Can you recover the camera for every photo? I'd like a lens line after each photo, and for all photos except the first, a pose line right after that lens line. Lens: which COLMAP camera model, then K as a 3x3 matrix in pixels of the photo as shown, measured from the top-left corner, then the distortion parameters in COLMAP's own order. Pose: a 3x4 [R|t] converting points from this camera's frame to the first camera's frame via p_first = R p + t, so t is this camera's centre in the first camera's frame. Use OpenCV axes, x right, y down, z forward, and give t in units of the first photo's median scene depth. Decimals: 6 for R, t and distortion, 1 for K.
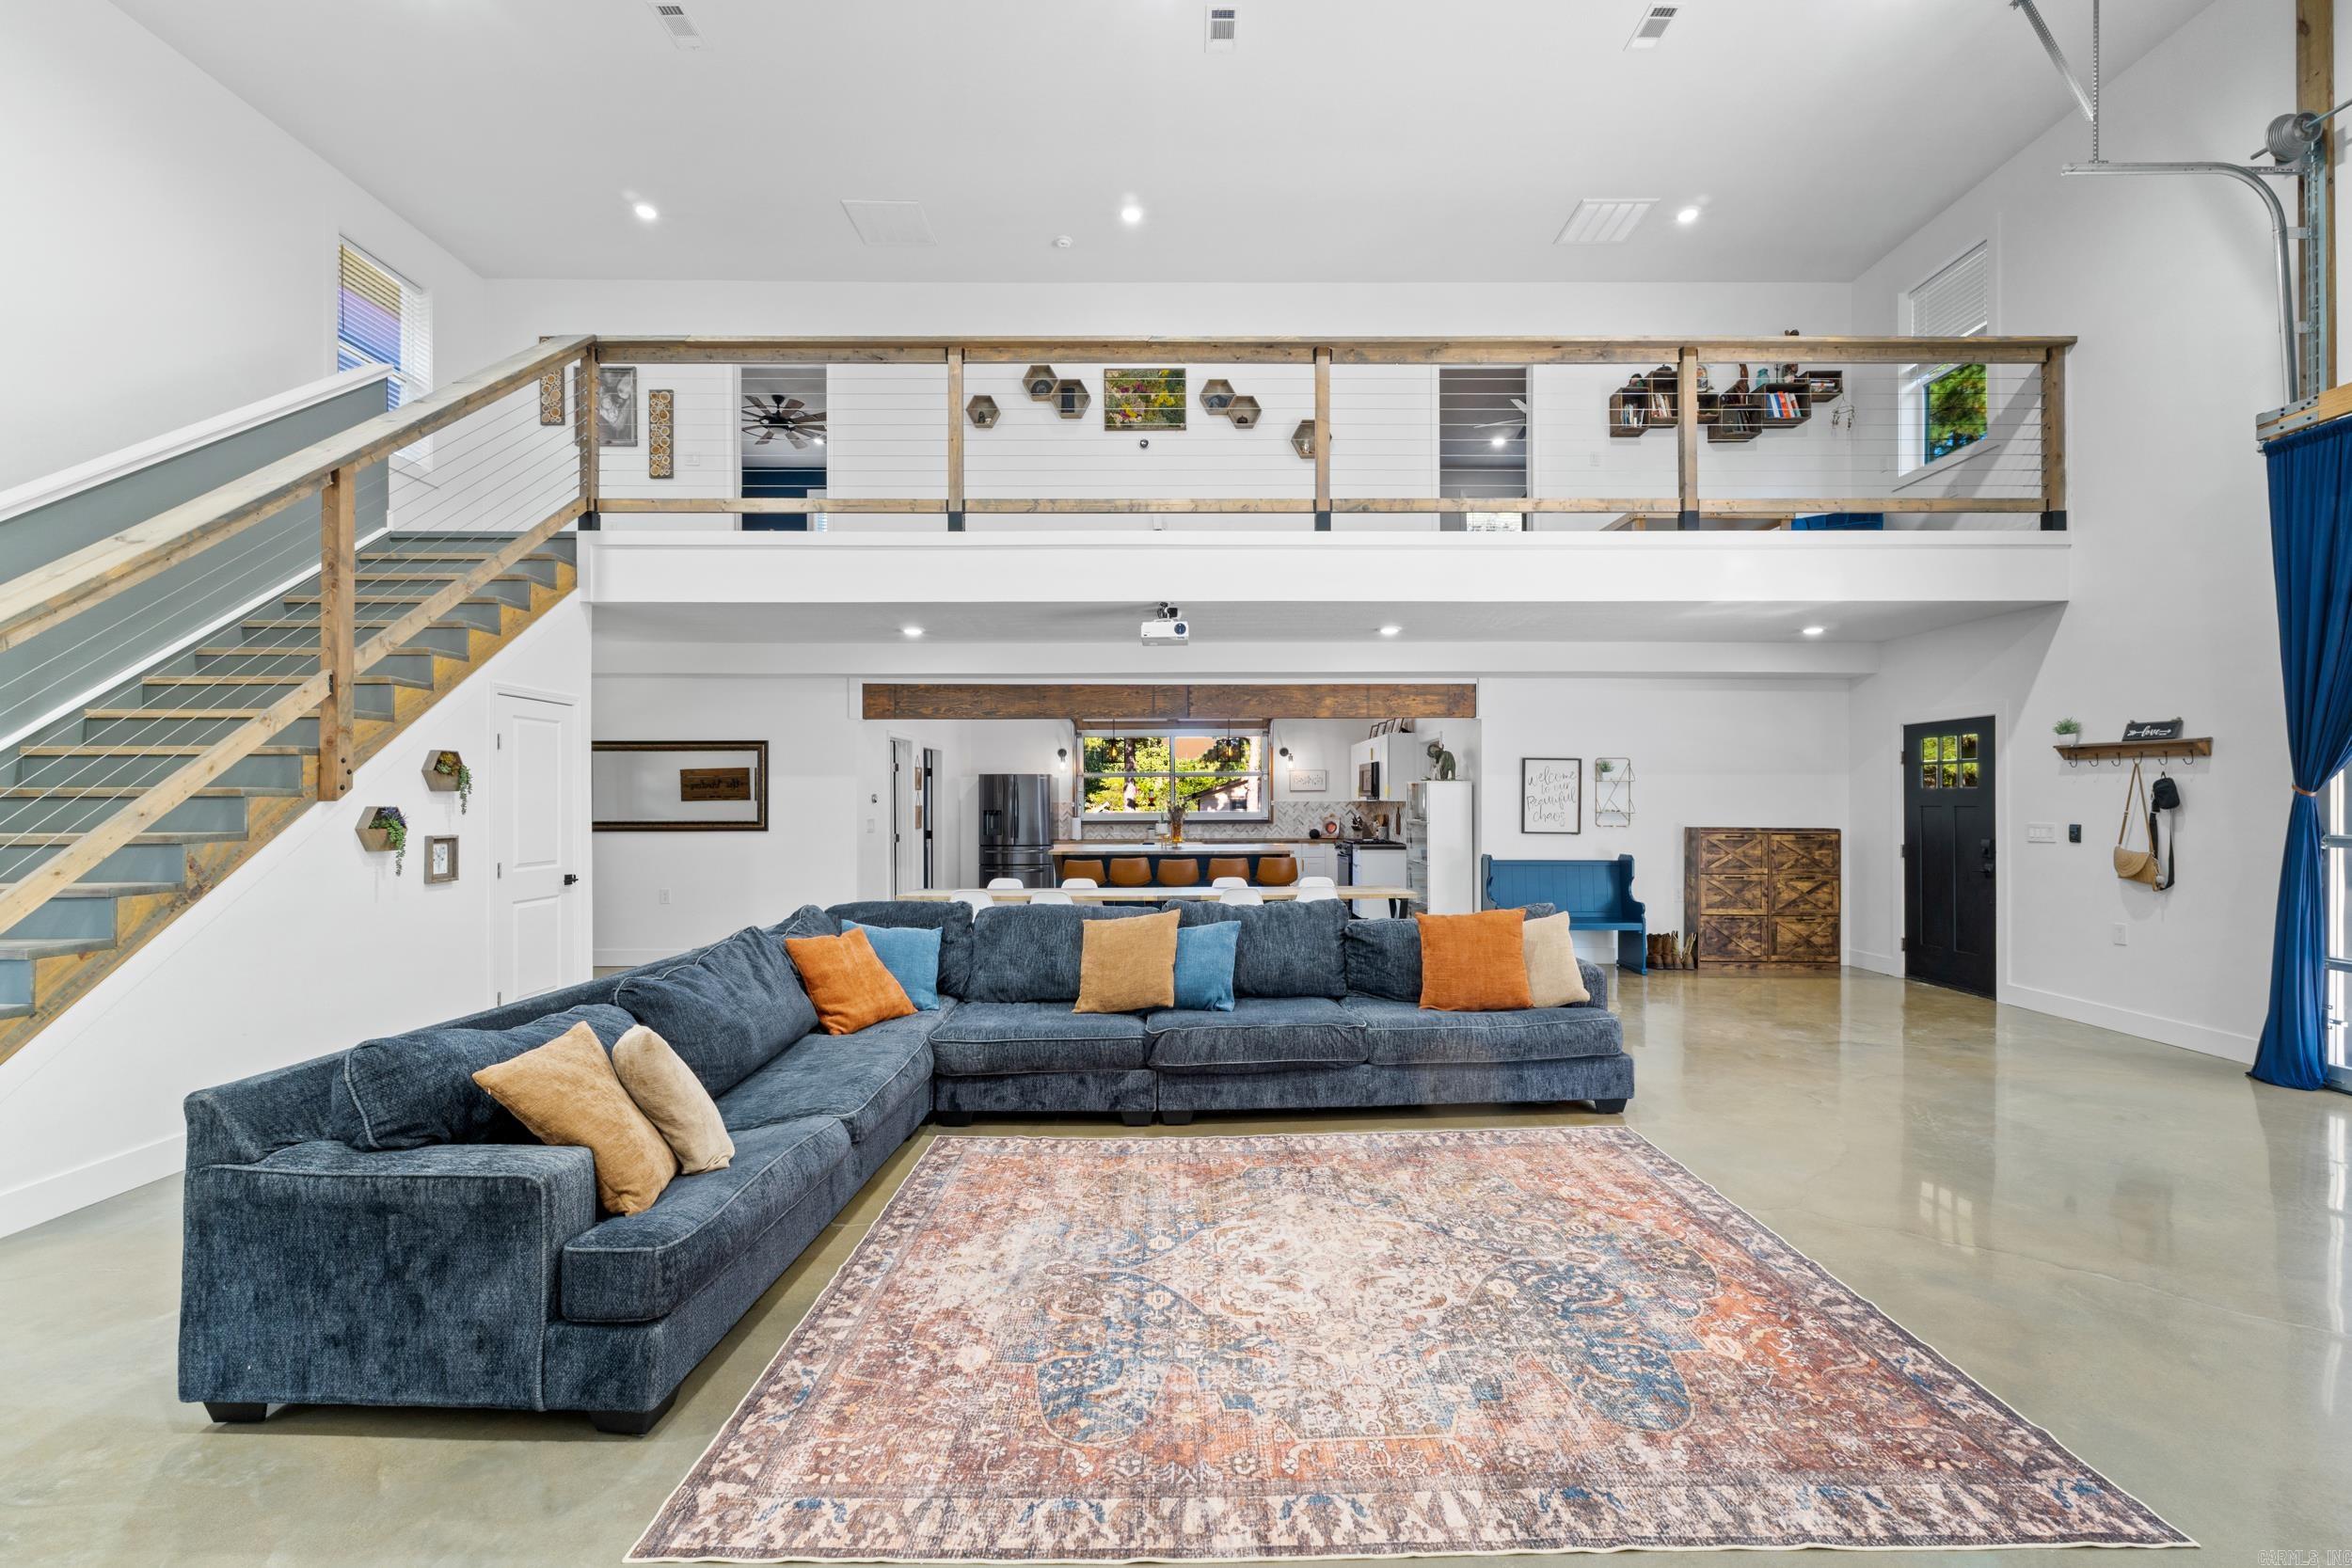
lens RADIAL K [[983.2, 0, 1174.3], [0, 983.2, 787.0], [0, 0, 1]] dist [0.003194, 0.001938]
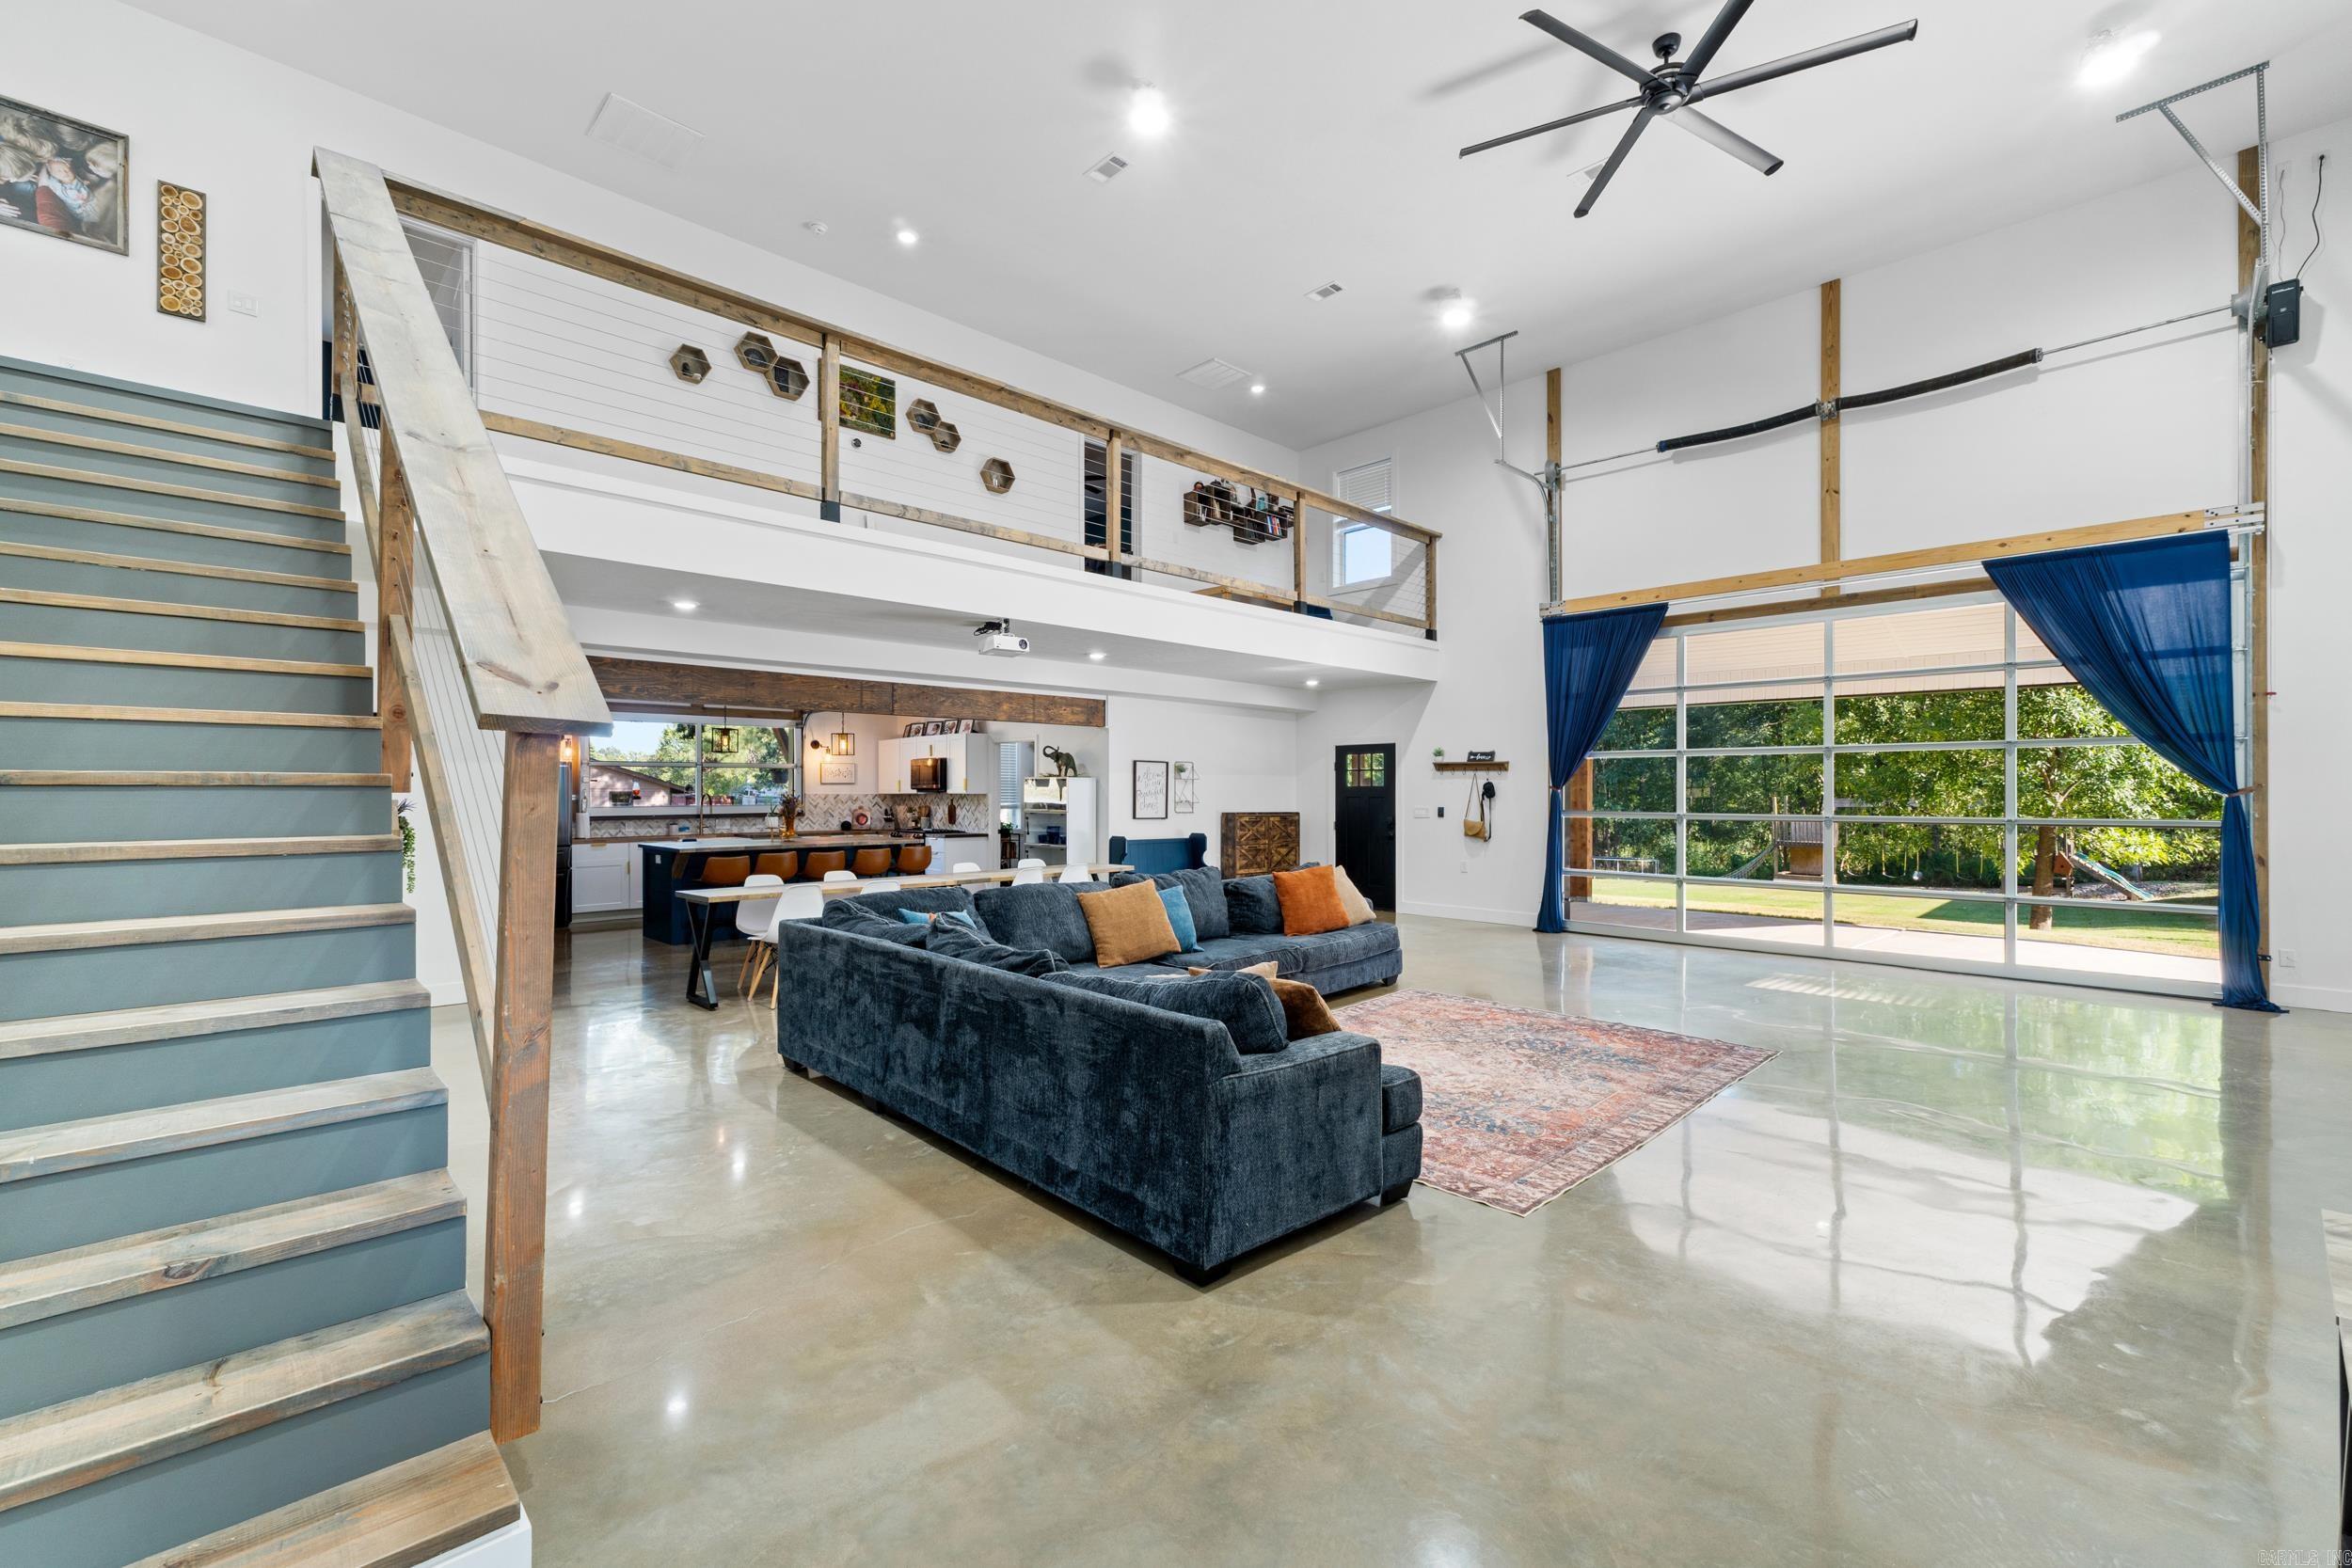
lens RADIAL K [[983.2, 0, 1172.9], [0, 983.2, 790.0], [0, 0, 1]] dist [0.003194, 0.001938]
pose [[0.725826, 0.002928, 0.687872, -0.634785], [-0.011014, 0.999912, 0.007365, -0.001074], [-0.687790, -0.012922, 0.725794, 0.040214]]
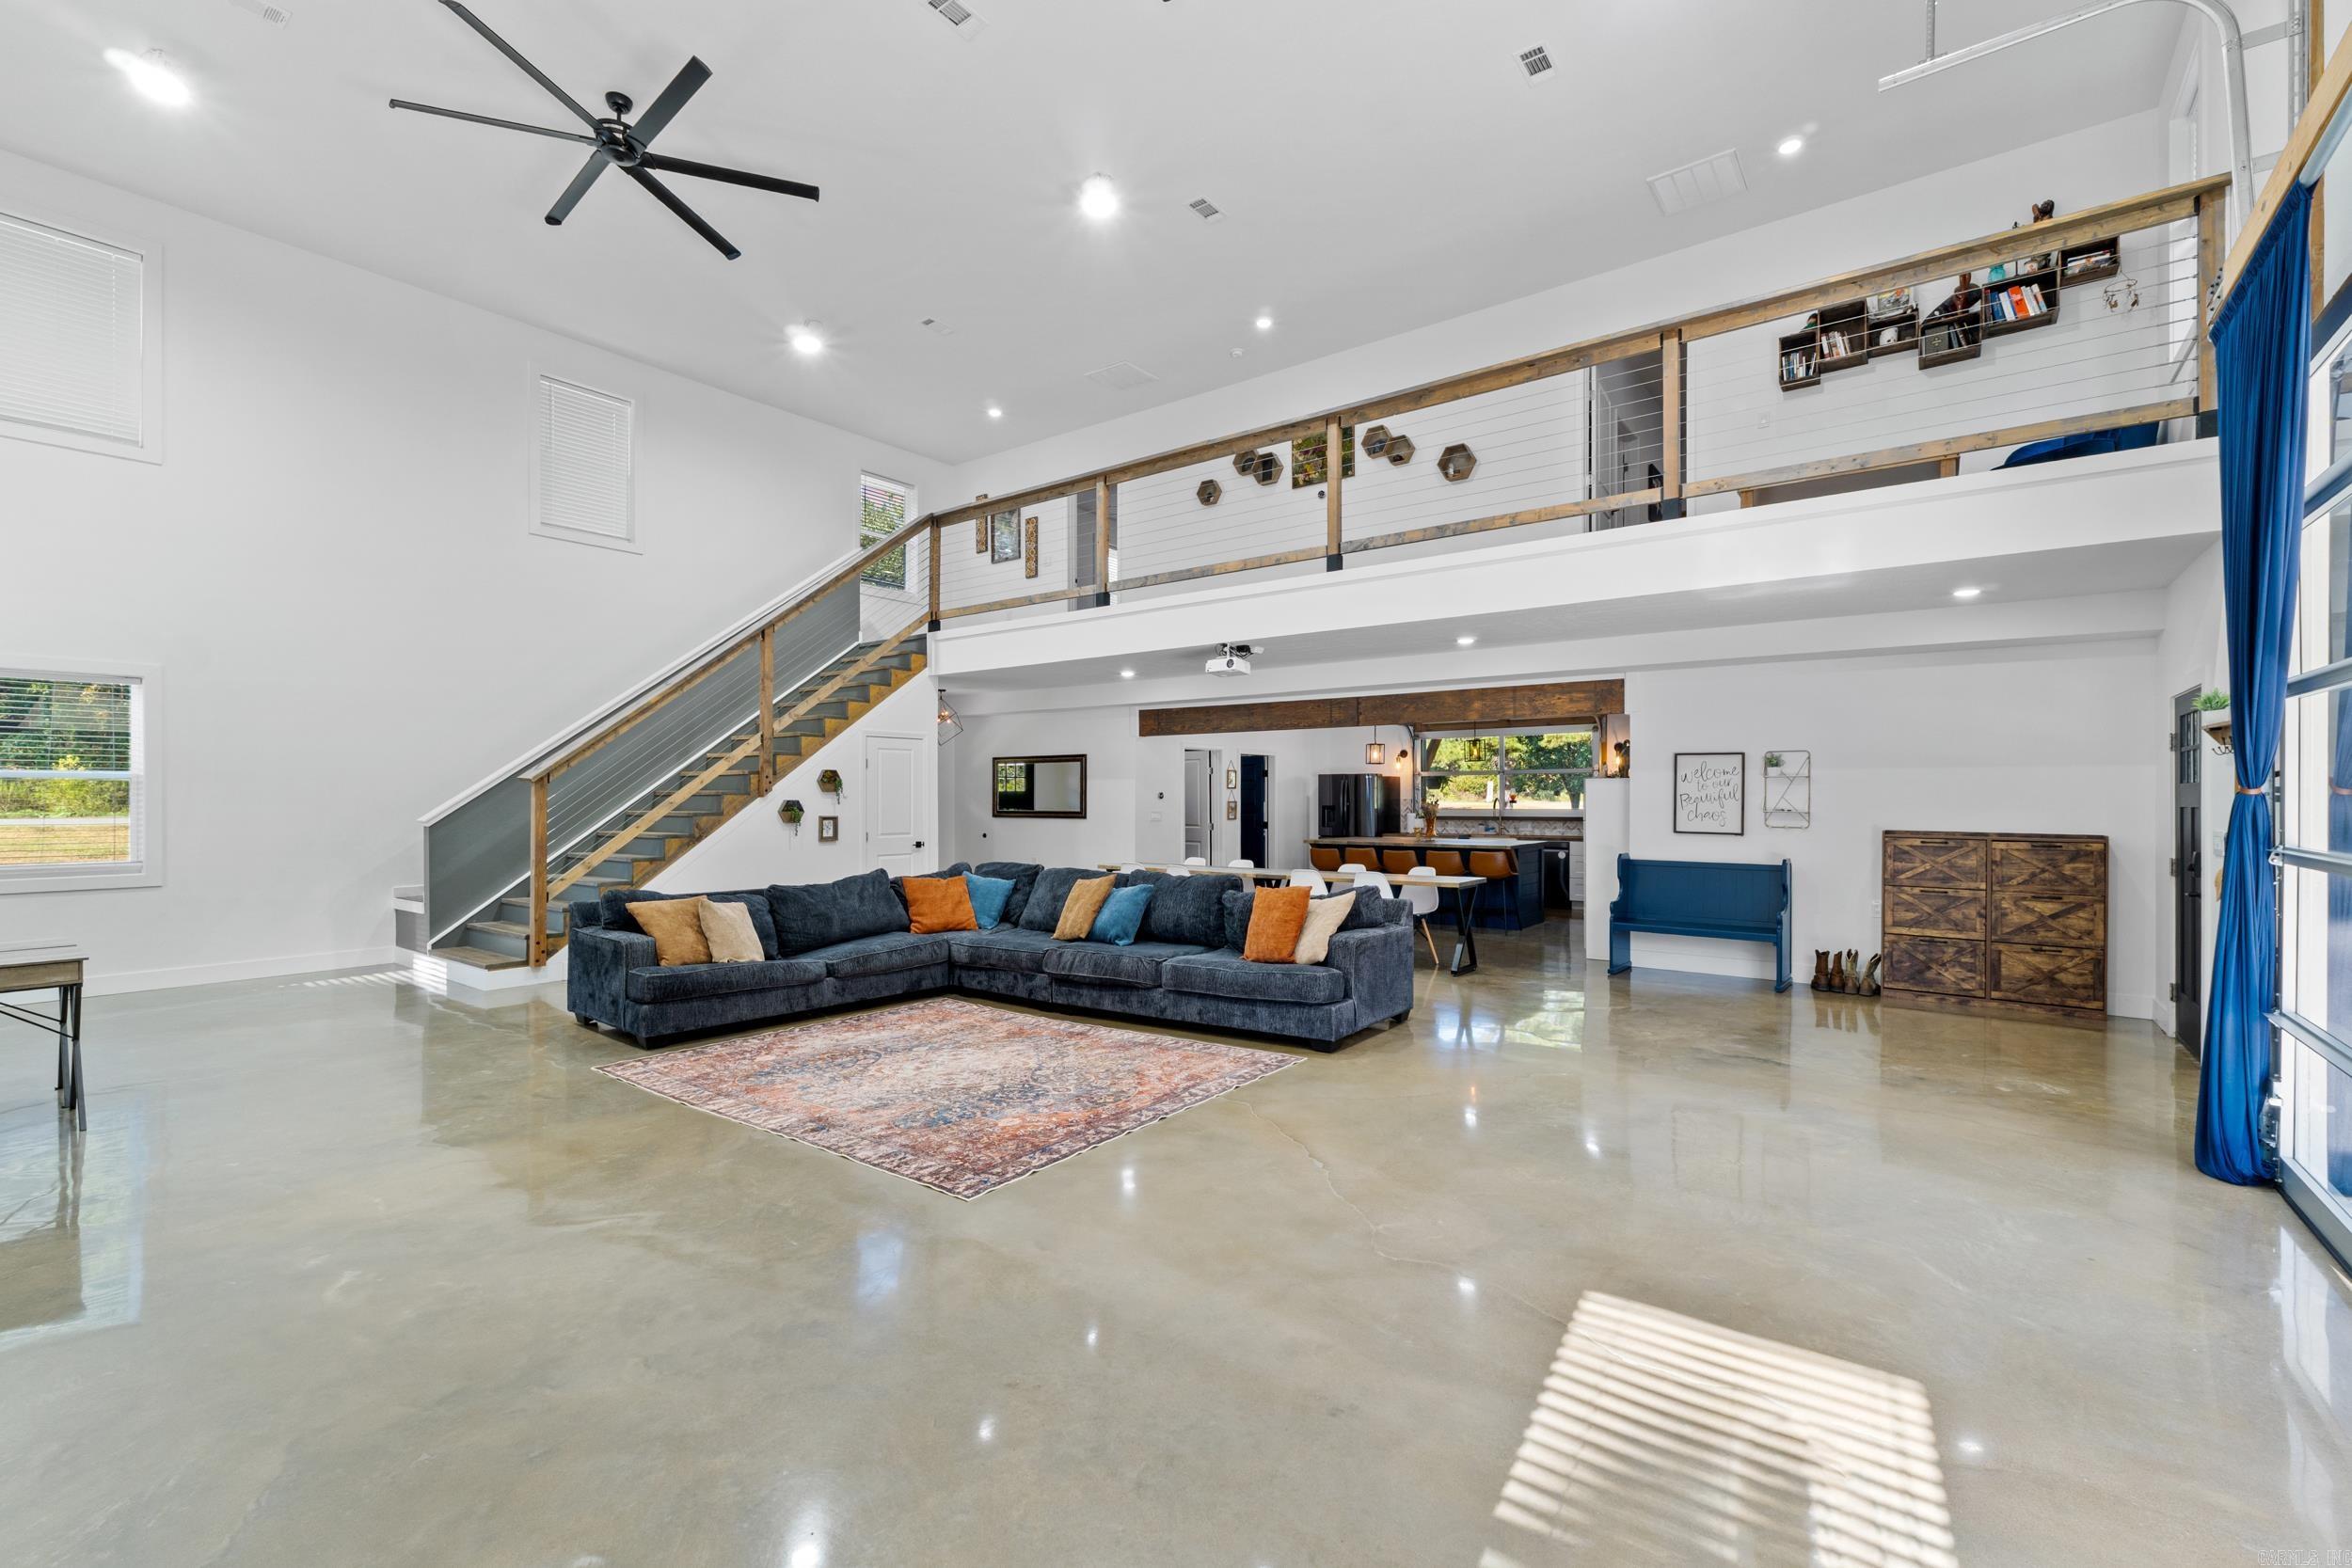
lens RADIAL K [[983.2, 0, 1171.1], [0, 983.2, 790.7], [0, 0, 1]] dist [0.003194, 0.001938]
pose [[0.798638, -0.001589, -0.601809, 0.690419], [0.006870, 0.999955, 0.006477, -0.004316], [0.601772, -0.009307, 0.798614, -0.067893]]
